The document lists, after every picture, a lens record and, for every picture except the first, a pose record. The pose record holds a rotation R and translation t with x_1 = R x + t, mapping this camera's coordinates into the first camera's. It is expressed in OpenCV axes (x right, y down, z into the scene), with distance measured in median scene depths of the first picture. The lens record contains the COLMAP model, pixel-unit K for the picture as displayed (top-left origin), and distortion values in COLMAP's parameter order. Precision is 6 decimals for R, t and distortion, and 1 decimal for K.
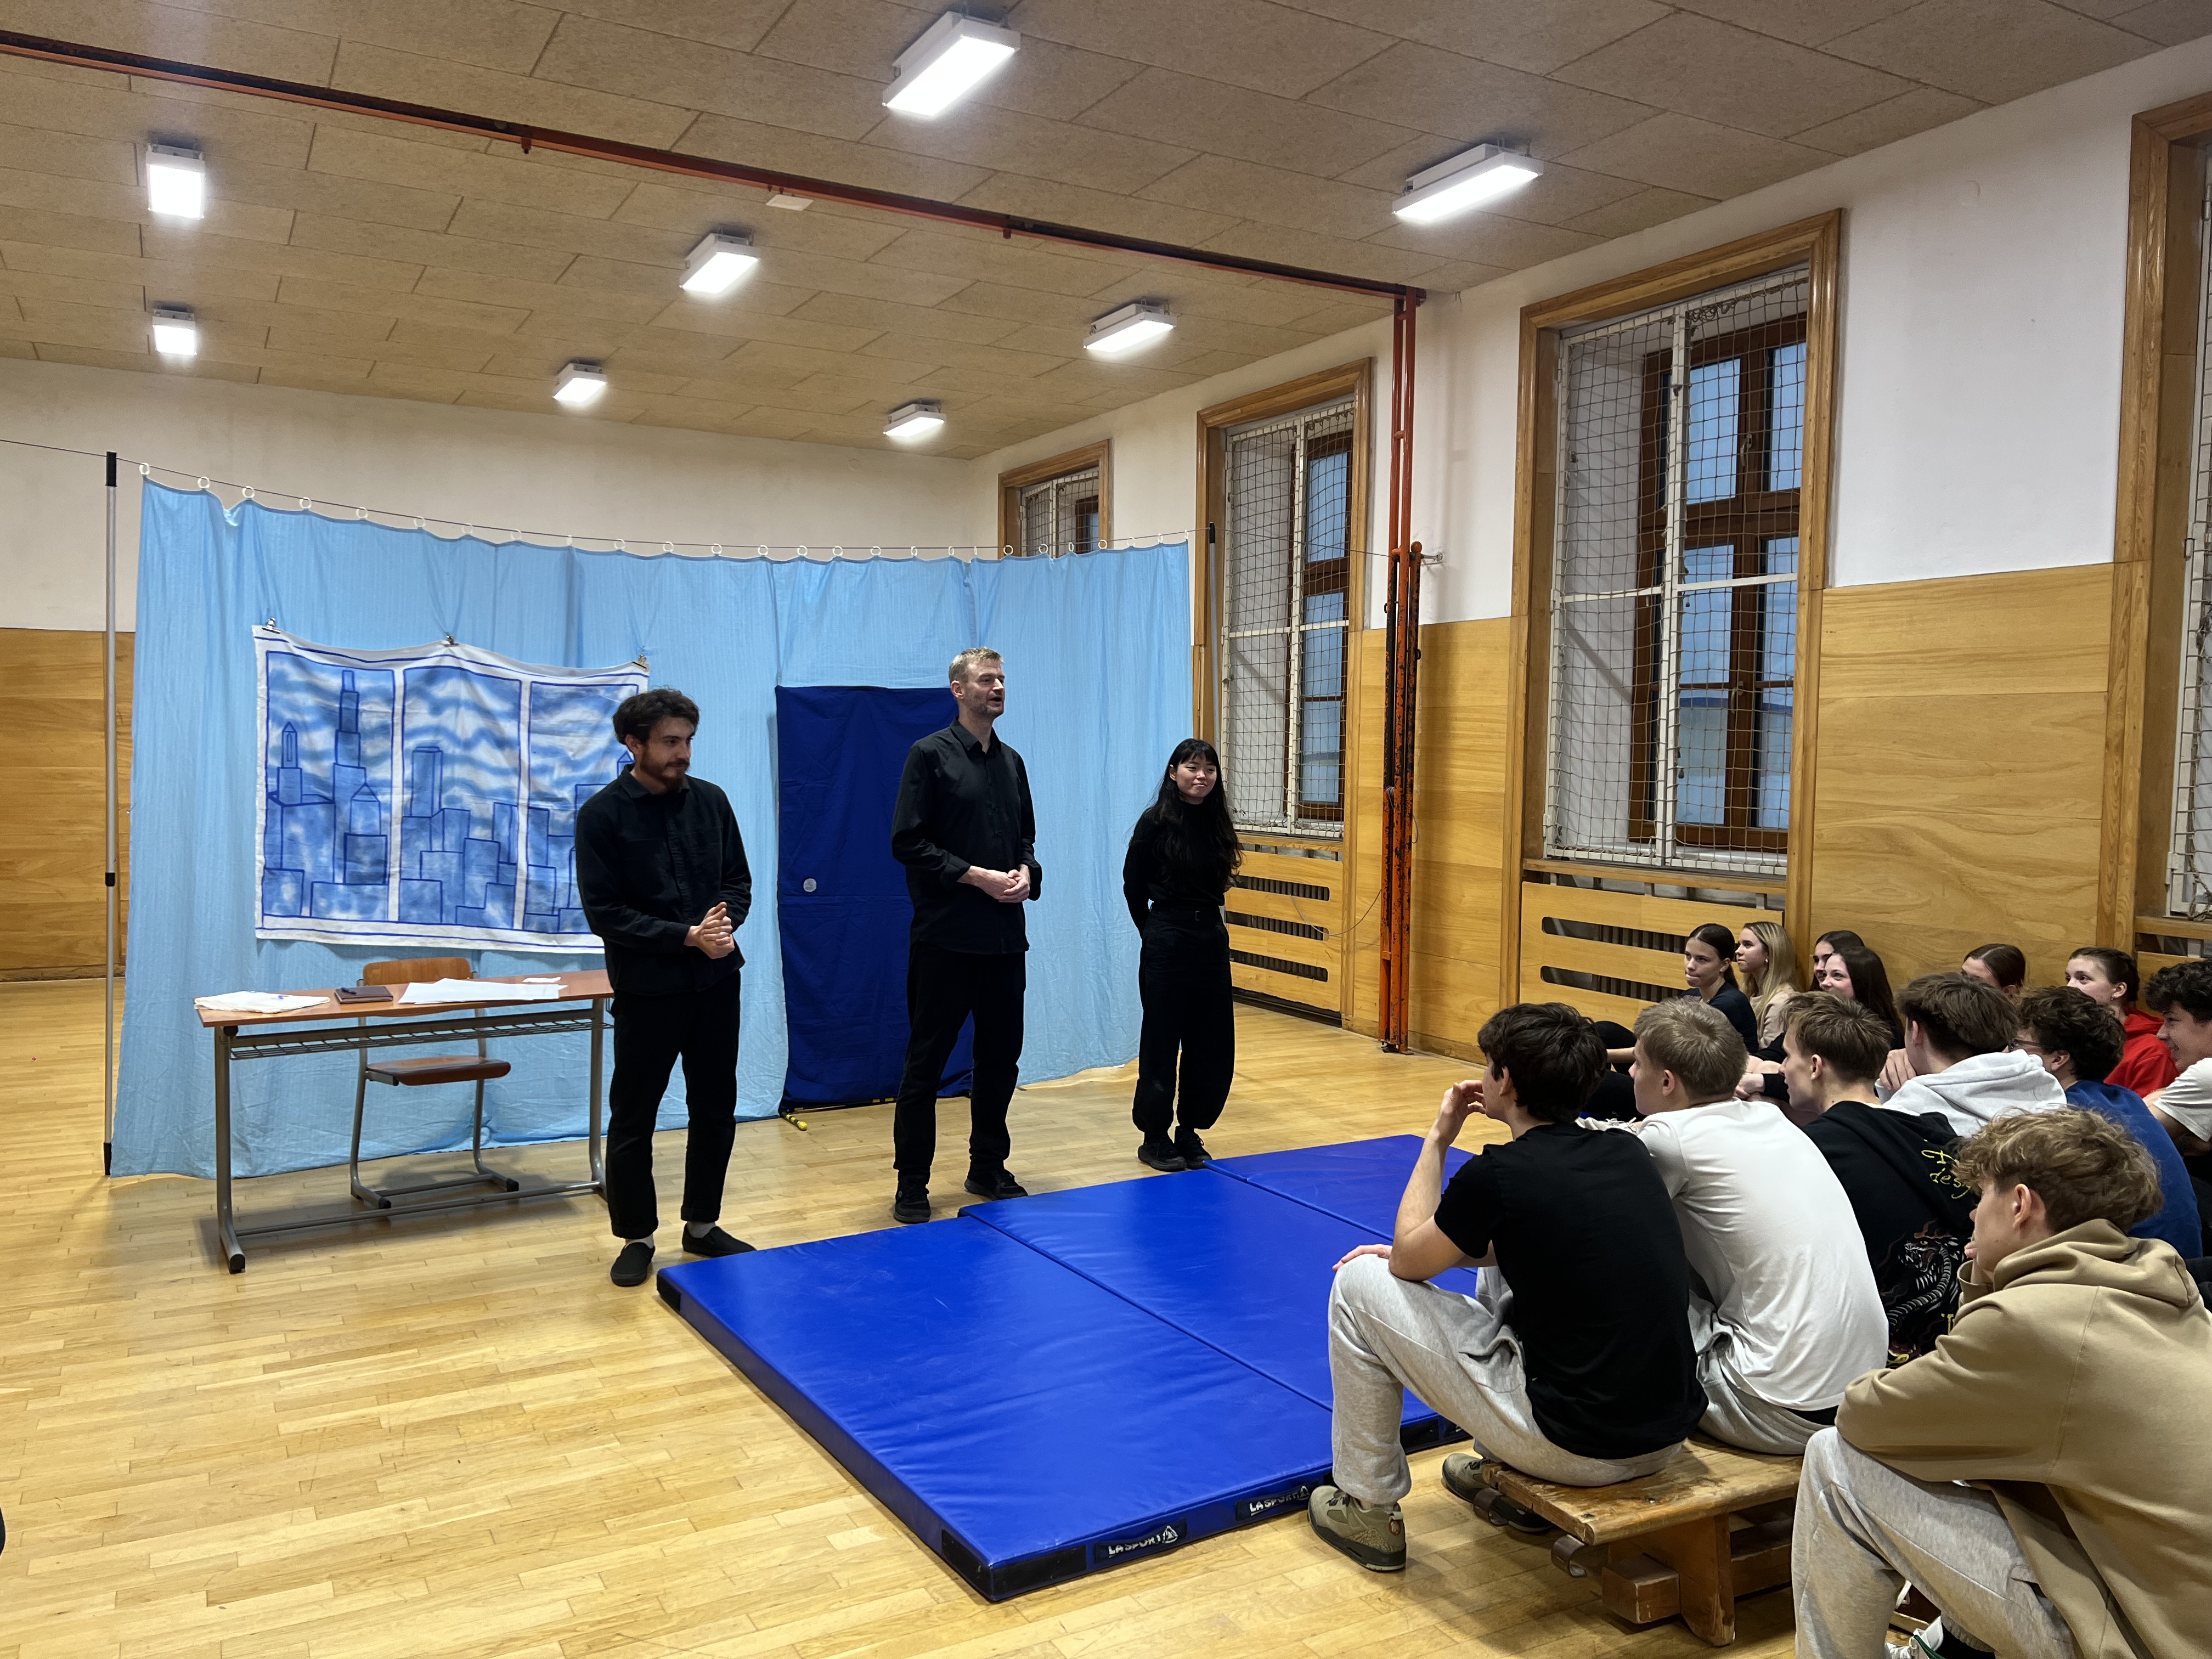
lens RADIAL K [[1674.4, 0, 1106.8], [0, 1674.4, 826.0], [0, 0, 1]] dist [0.072756, -0.054332]
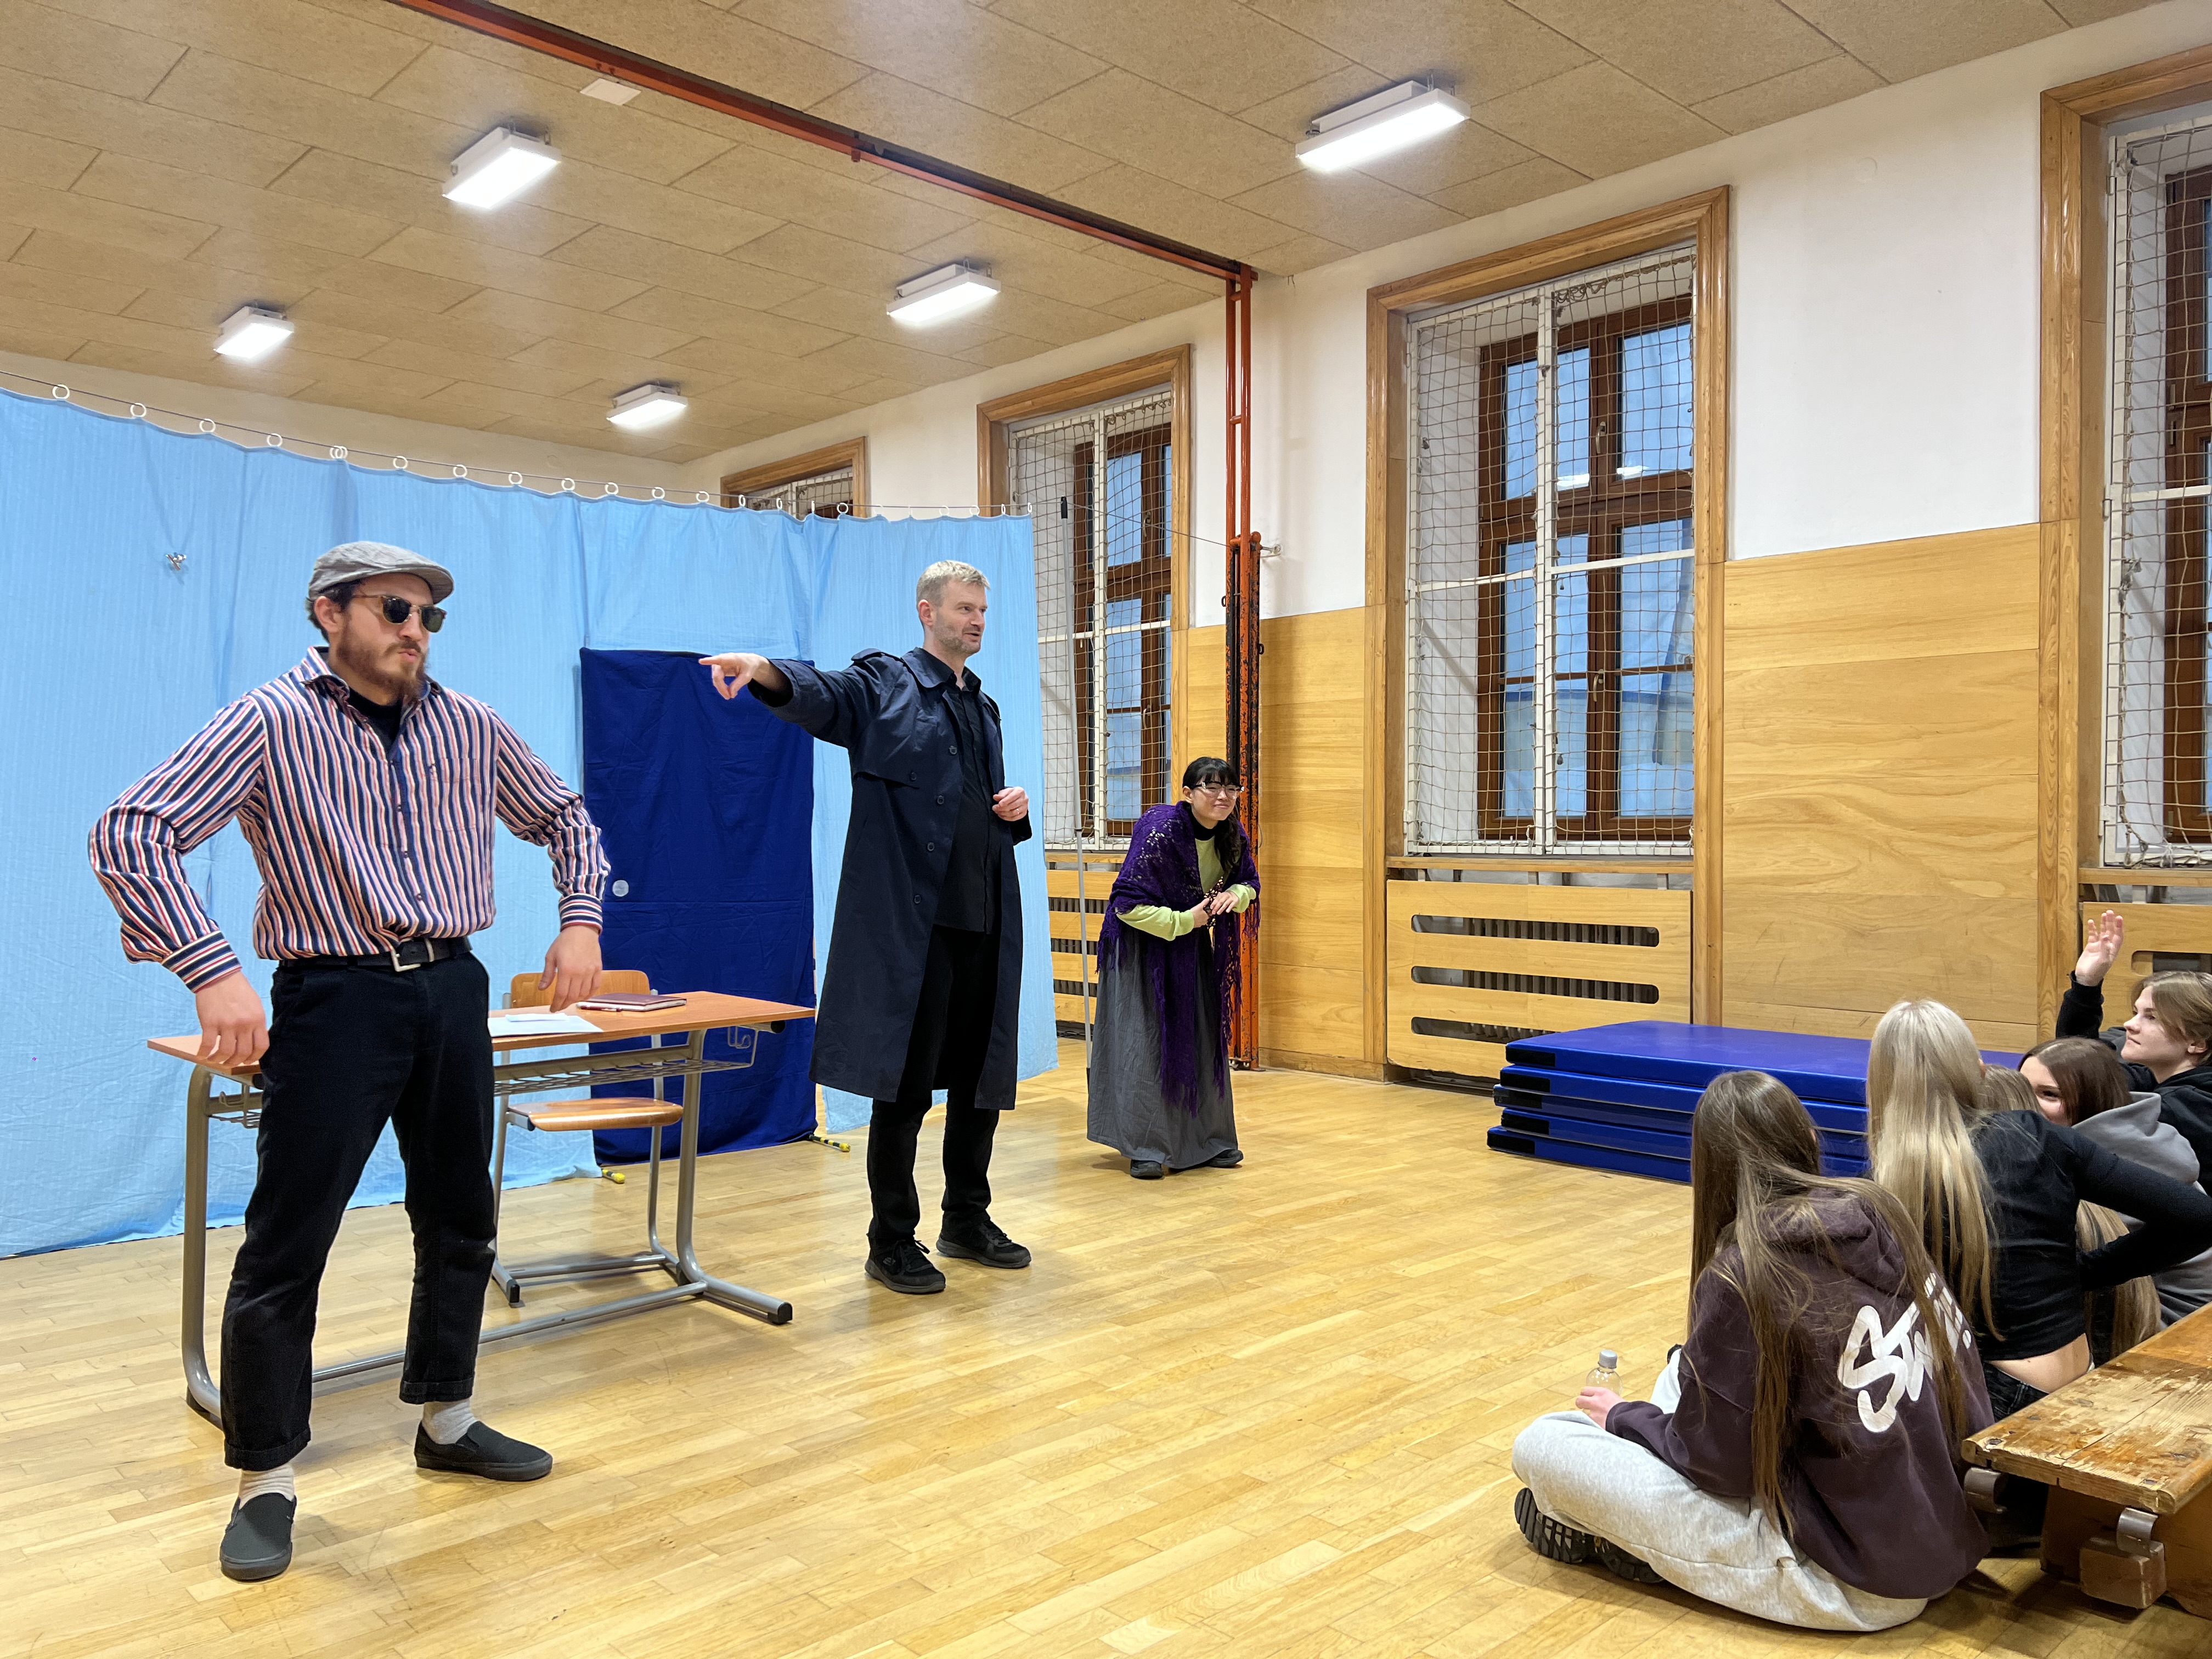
lens RADIAL K [[1674.4, 0, 1107.1], [0, 1674.4, 833.6], [0, 0, 1]] dist [0.072756, -0.054332]
pose [[0.969338, -0.014630, 0.245296, -0.158787], [0.024907, 0.998935, -0.038849, 0.044515], [-0.244467, 0.043767, 0.968669, 0.121916]]
